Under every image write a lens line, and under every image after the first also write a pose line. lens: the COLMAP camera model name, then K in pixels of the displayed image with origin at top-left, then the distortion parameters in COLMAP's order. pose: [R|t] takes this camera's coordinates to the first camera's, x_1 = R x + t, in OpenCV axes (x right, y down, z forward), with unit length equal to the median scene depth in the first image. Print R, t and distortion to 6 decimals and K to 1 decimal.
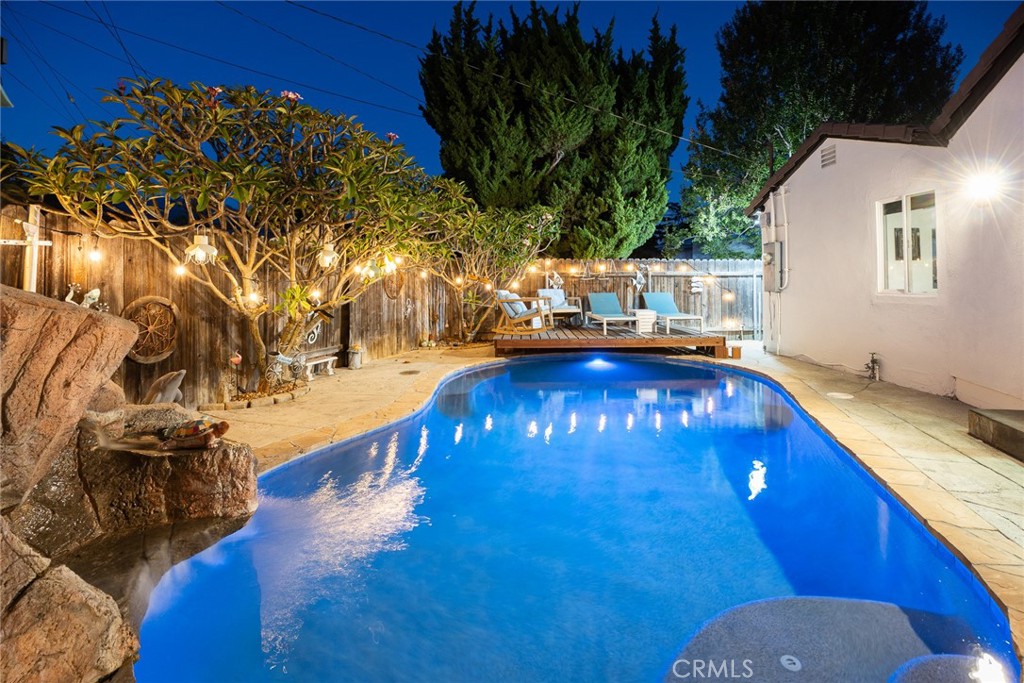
lens RADIAL K [[492.4, 0, 568.9], [0, 492.4, 269.8], [0, 0, 1]] dist [-0.002327, 0.000769]
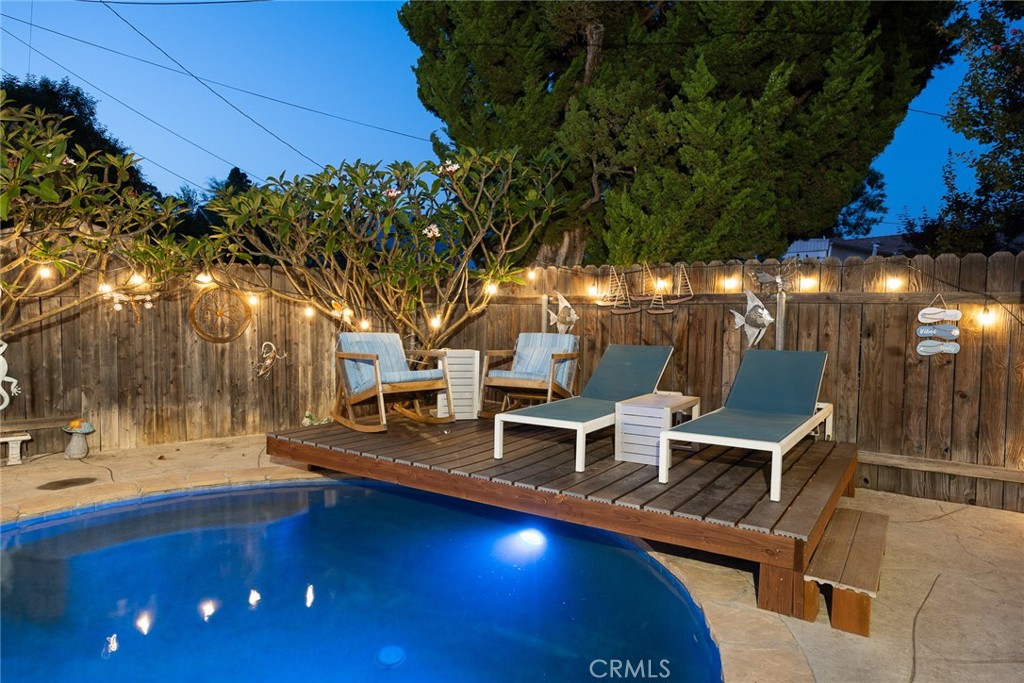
lens RADIAL K [[653.5, 0, 512.0], [0, 653.5, 341.5], [0, 0, 1]] dist [-0.001703, -0.000287]
pose [[0.780638, 0.038693, -0.623785, 0.382812], [0.003326, 0.997810, 0.066056, 0.008673], [0.624975, -0.053641, 0.778800, 0.599497]]
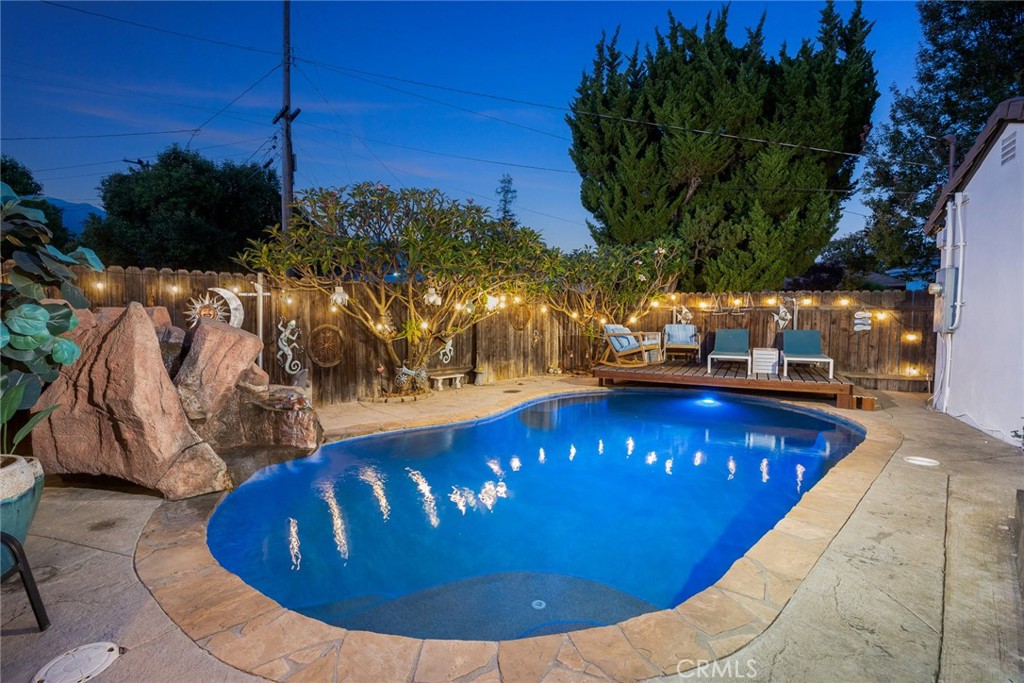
lens RADIAL K [[512.6, 0, 512.0], [0, 512.6, 341.5], [0, 0, 1]] dist [-0.003977, 0.000780]
pose [[0.850168, 0.034039, -0.525410, 0.262271], [0.007250, 0.997057, 0.076326, -0.007436], [0.526461, -0.068699, 0.847419, -0.044007]]
